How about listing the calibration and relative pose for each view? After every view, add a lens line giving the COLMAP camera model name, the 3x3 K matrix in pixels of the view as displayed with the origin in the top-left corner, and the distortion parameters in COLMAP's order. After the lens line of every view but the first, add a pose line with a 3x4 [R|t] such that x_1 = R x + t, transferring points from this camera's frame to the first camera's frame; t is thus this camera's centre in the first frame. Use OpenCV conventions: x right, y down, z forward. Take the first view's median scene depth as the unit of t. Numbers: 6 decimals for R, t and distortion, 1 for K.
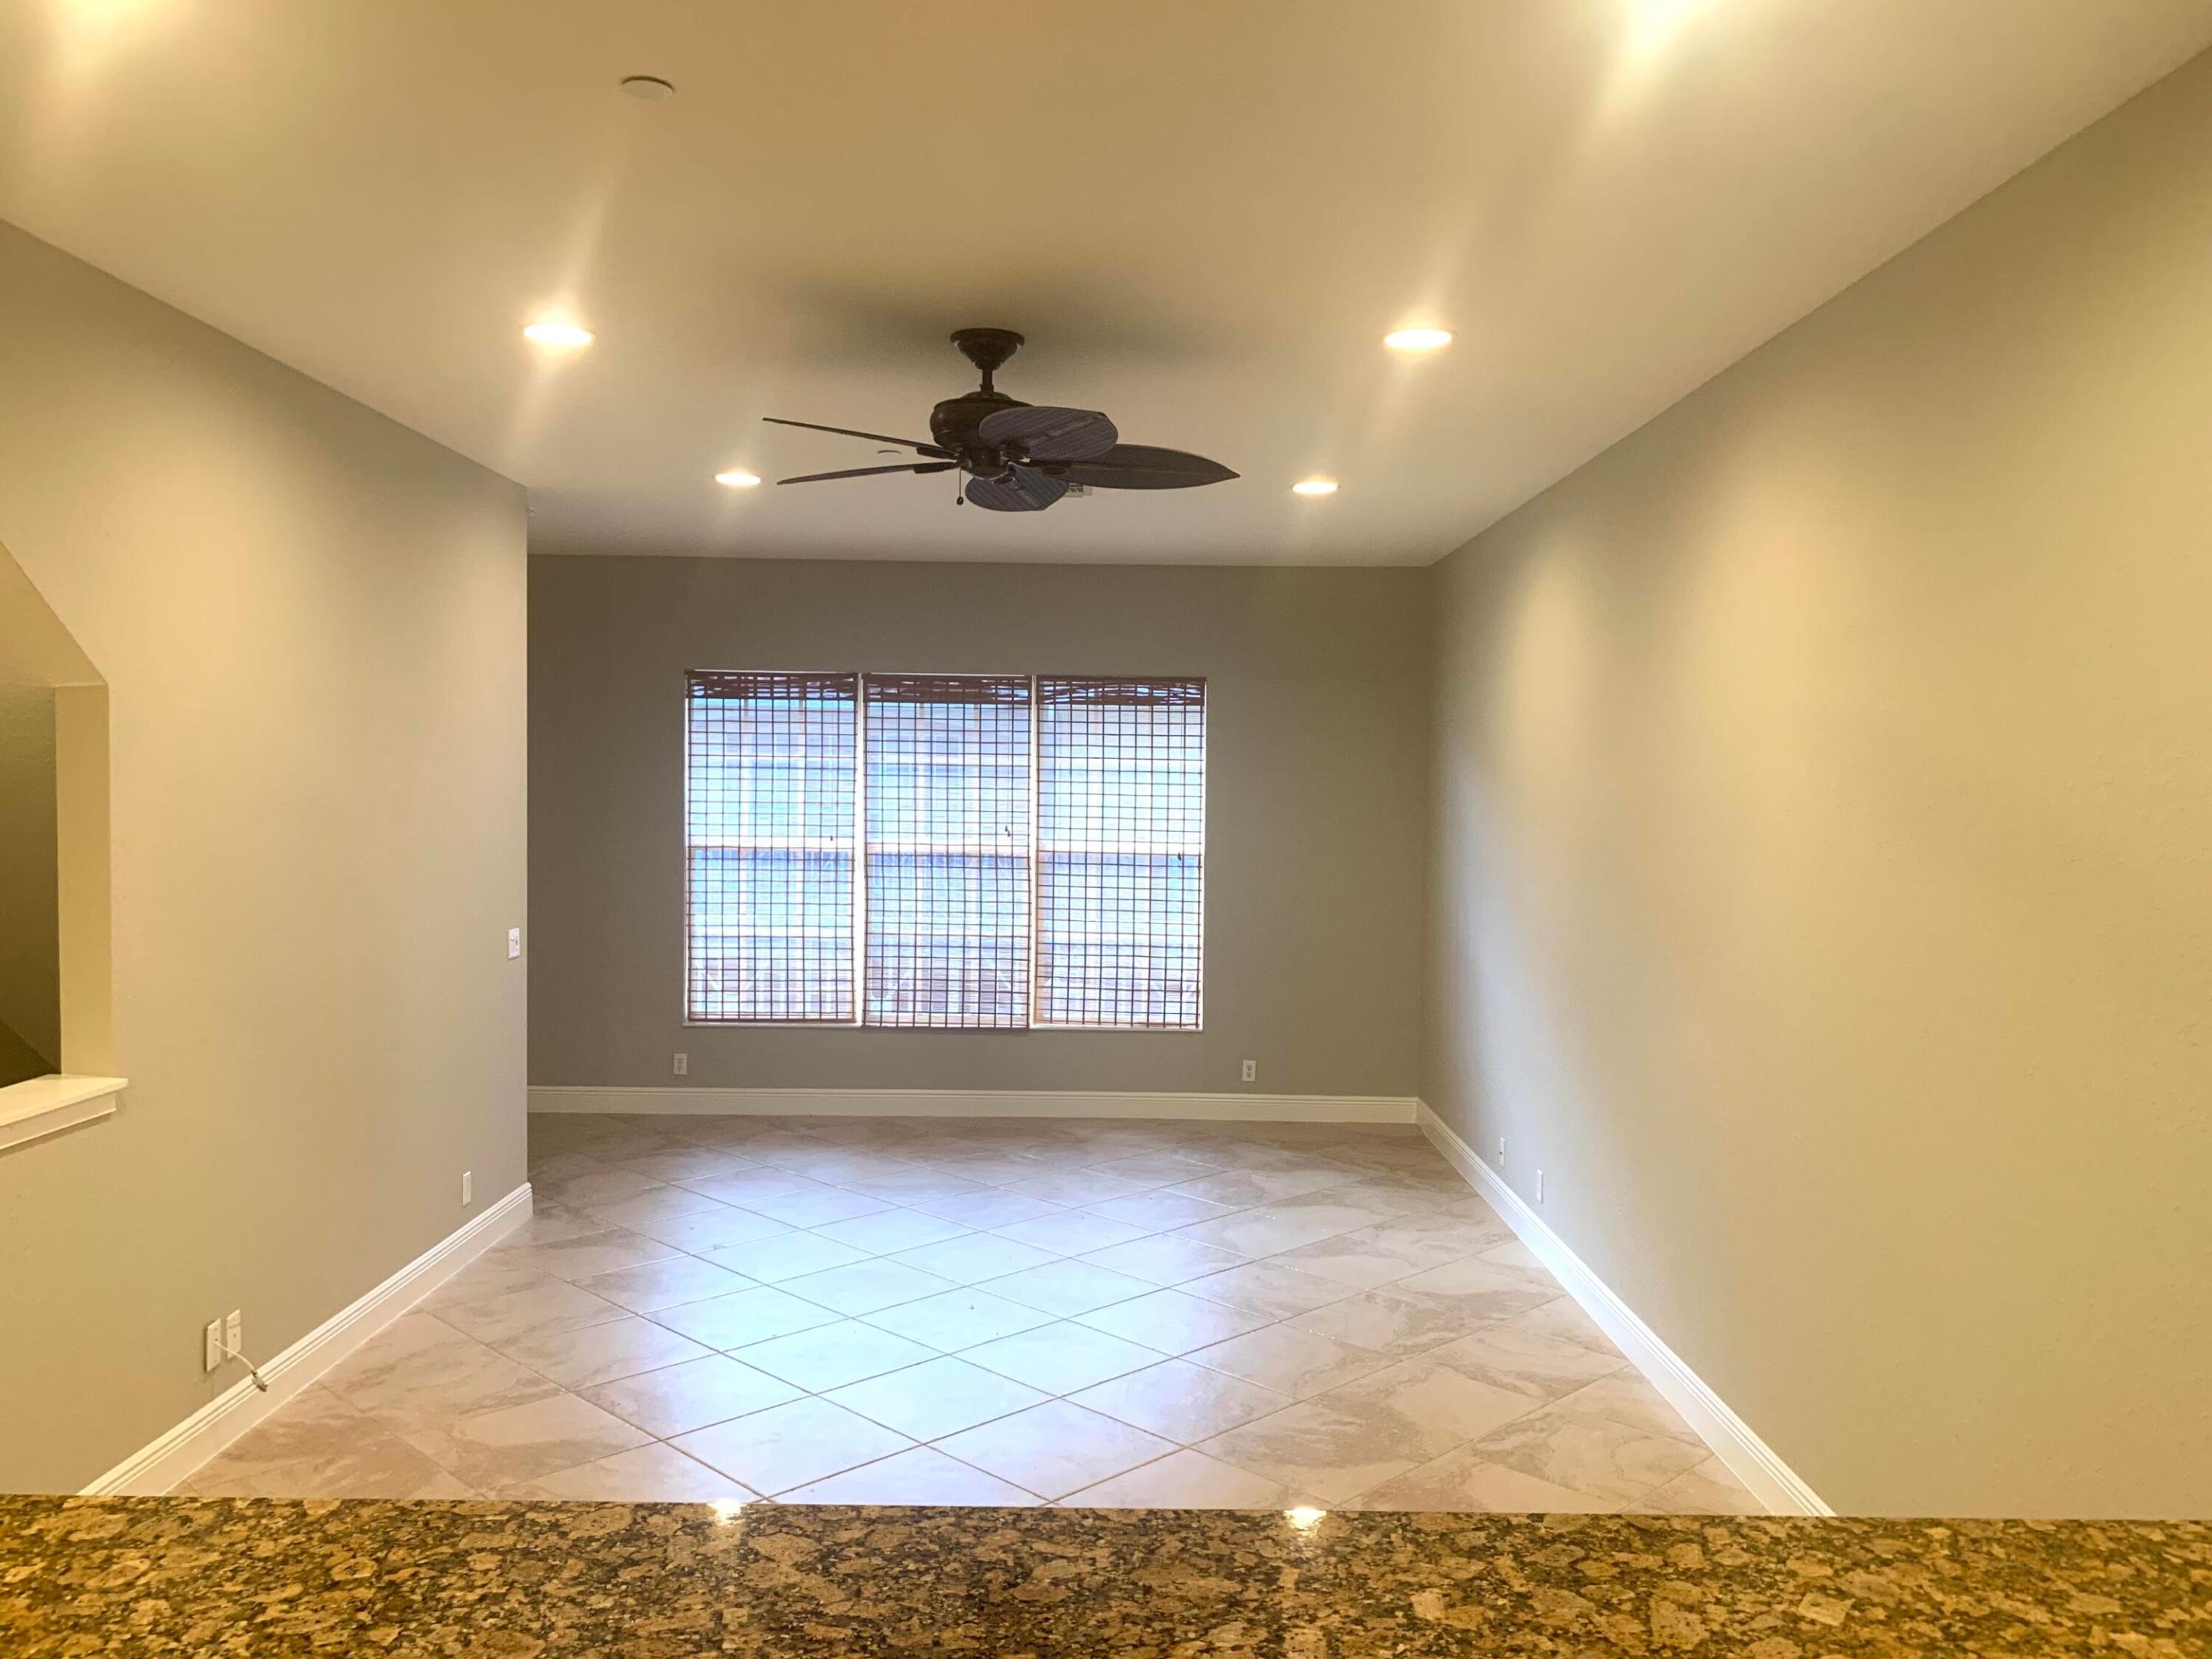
lens RADIAL K [[1715.8, 0, 1111.9], [0, 1715.8, 846.5], [0, 0, 1]] dist [0.160373, 0.000053]
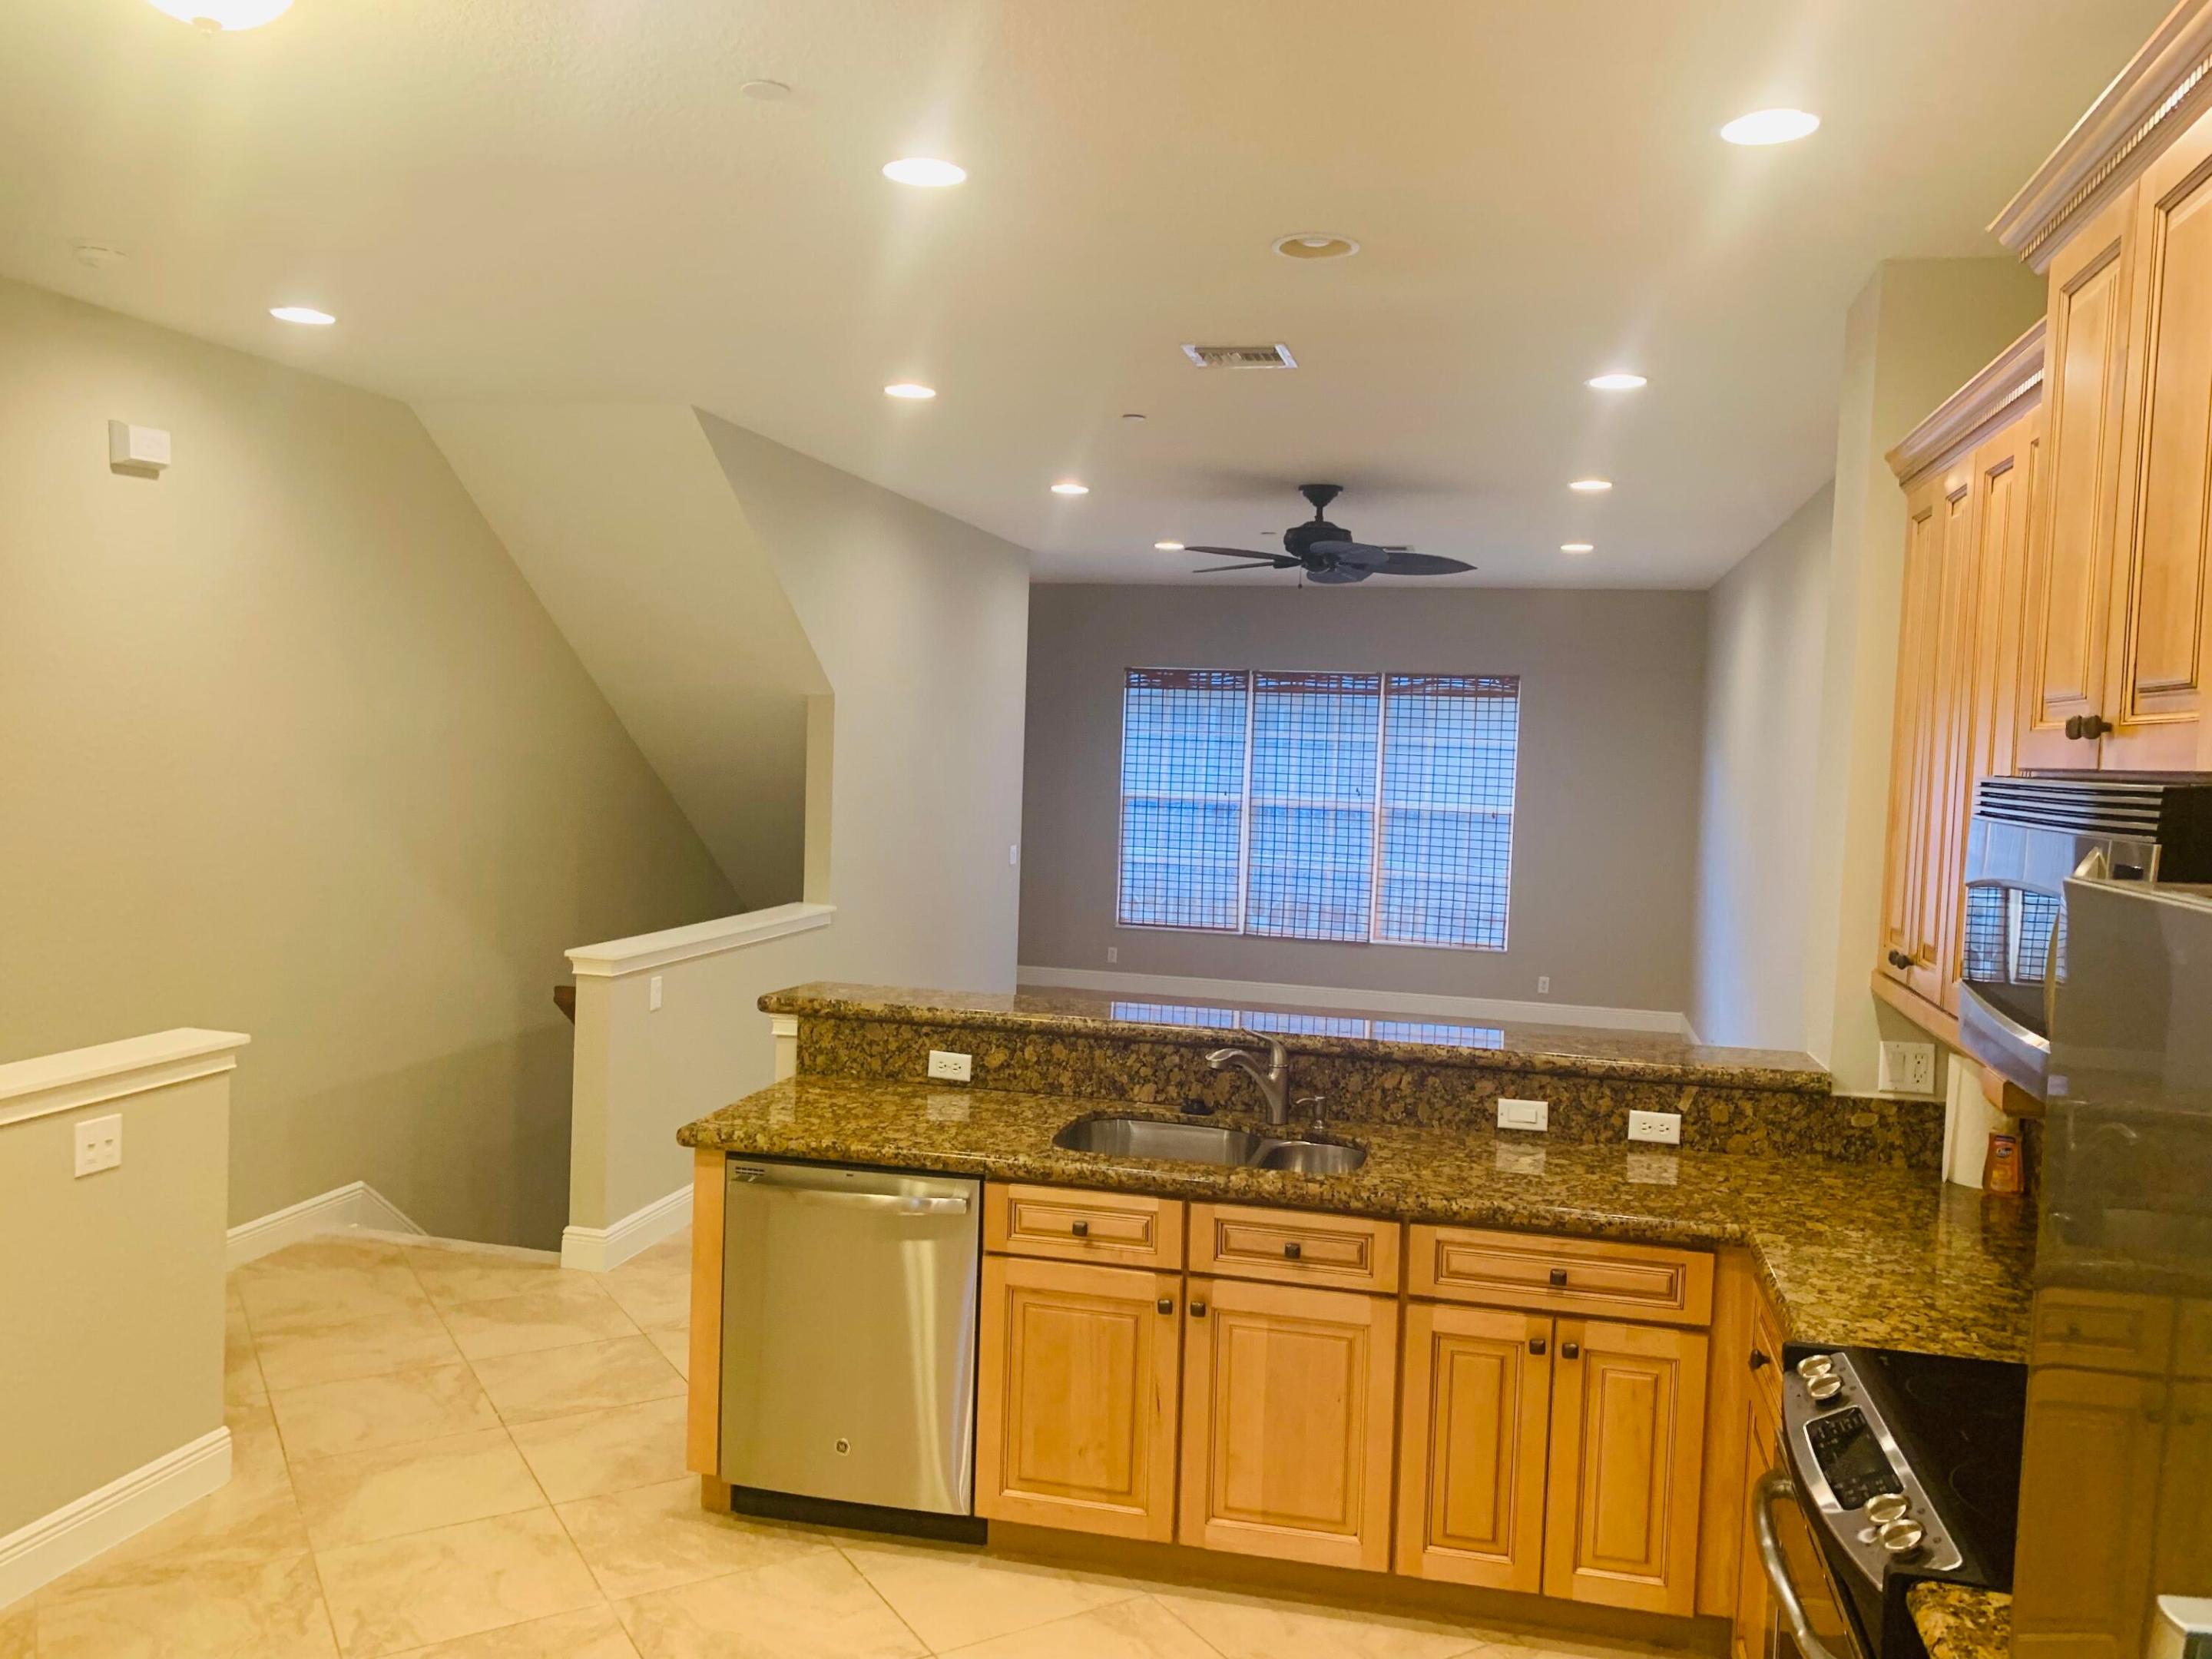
lens RADIAL K [[1715.8, 0, 1111.9], [0, 1715.8, 846.5], [0, 0, 1]] dist [0.160373, 0.000053]
pose [[0.972299, 0.036765, -0.230833, 0.061021], [-0.033749, 0.999286, 0.017002, 0.016708], [0.231293, -0.008741, 0.972845, -0.319506]]
